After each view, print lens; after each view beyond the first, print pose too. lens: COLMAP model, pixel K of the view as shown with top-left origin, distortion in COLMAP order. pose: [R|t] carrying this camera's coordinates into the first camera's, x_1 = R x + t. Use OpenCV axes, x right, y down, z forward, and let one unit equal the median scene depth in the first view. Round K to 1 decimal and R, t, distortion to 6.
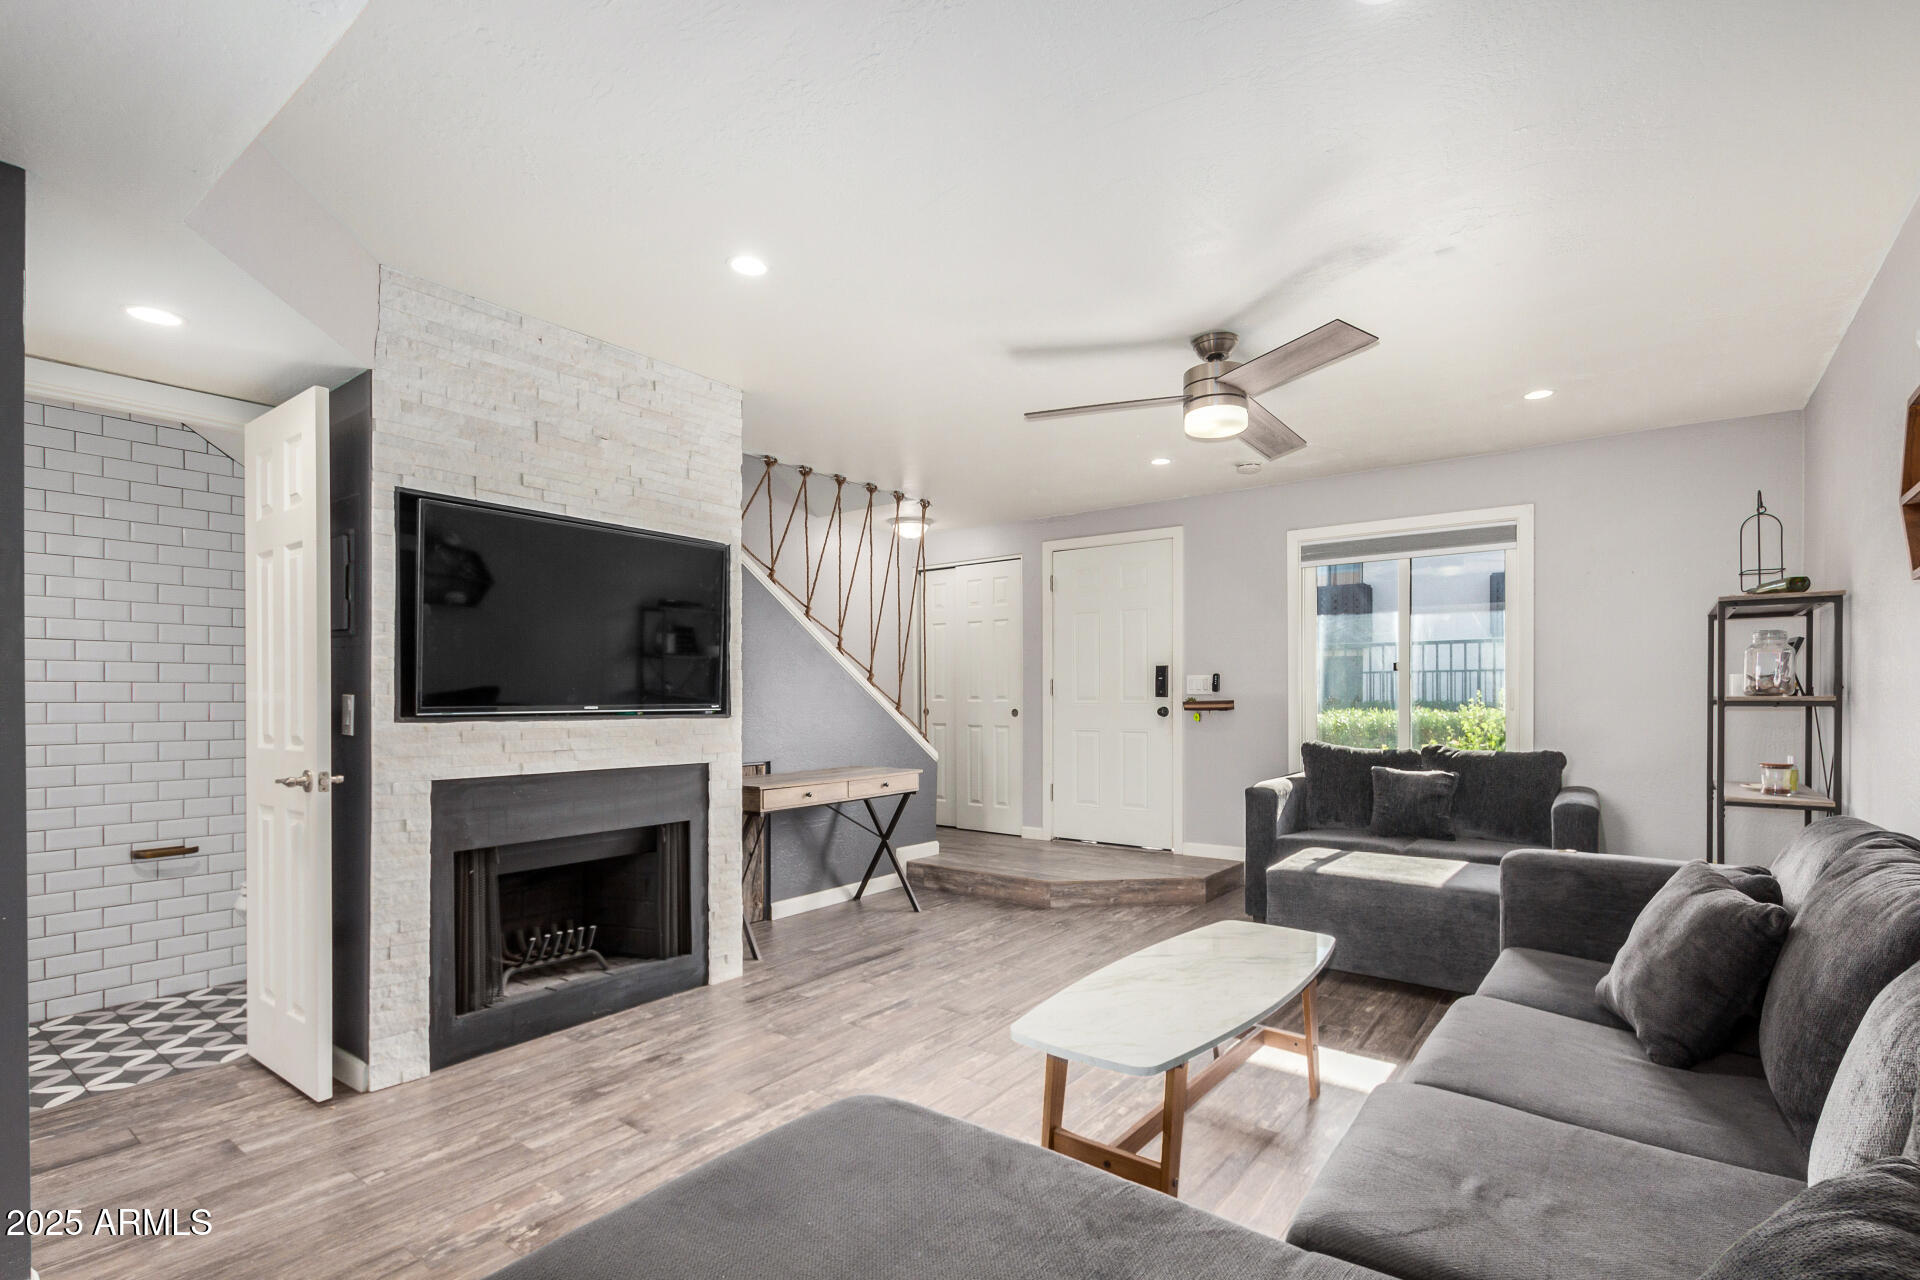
lens RADIAL K [[899.6, 0, 954.0], [0, 899.6, 708.9], [0, 0, 1]] dist [0.011348, -0.004066]
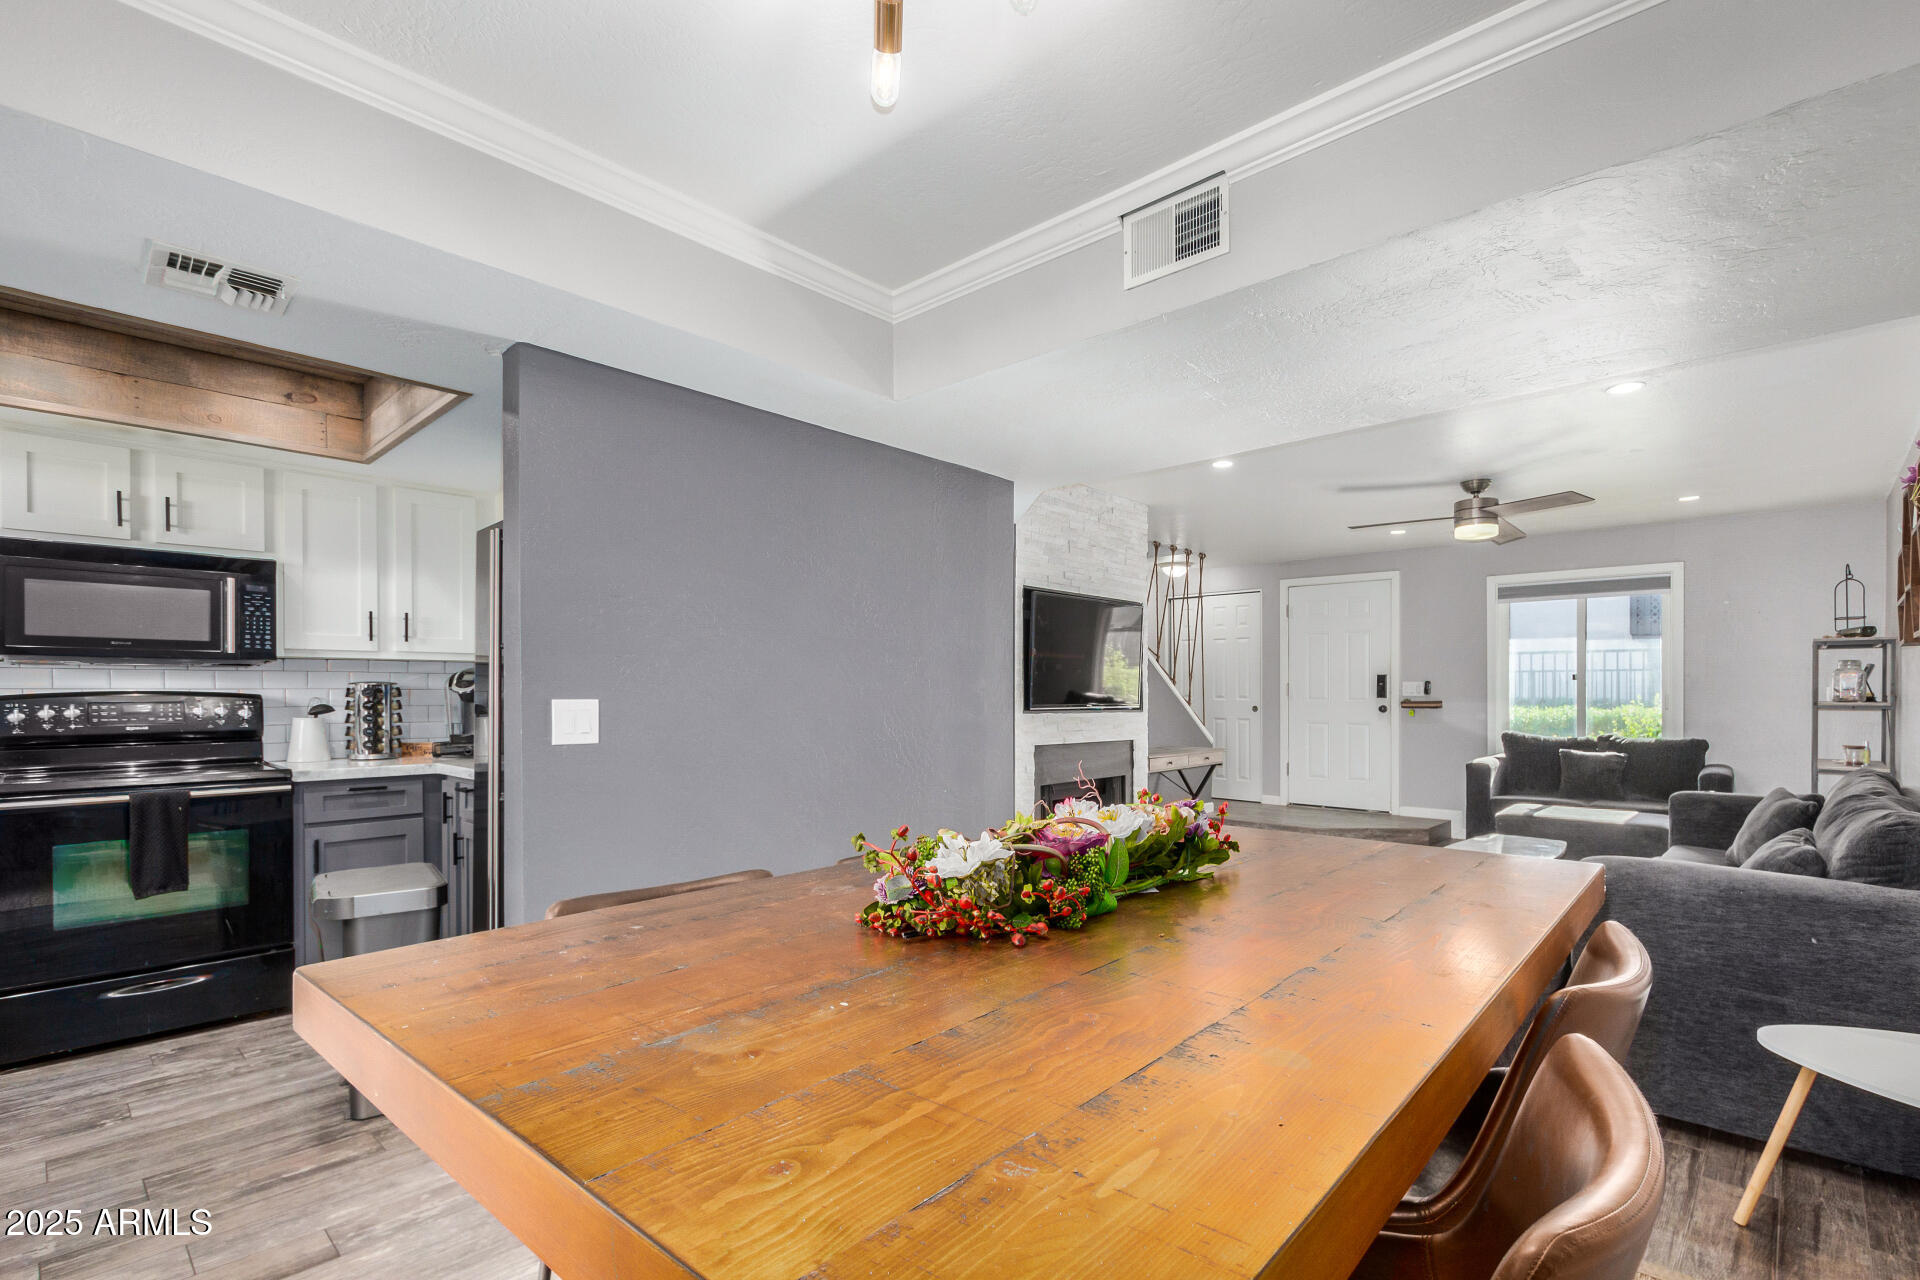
lens RADIAL K [[899.6, 0, 955.5], [0, 899.6, 692.6], [0, 0, 1]] dist [0.011348, -0.004066]
pose [[0.995100, 0.004551, -0.098767, -0.339941], [-0.005708, 0.999918, -0.011436, -0.002942], [0.098707, 0.011944, 0.995045, -0.501674]]
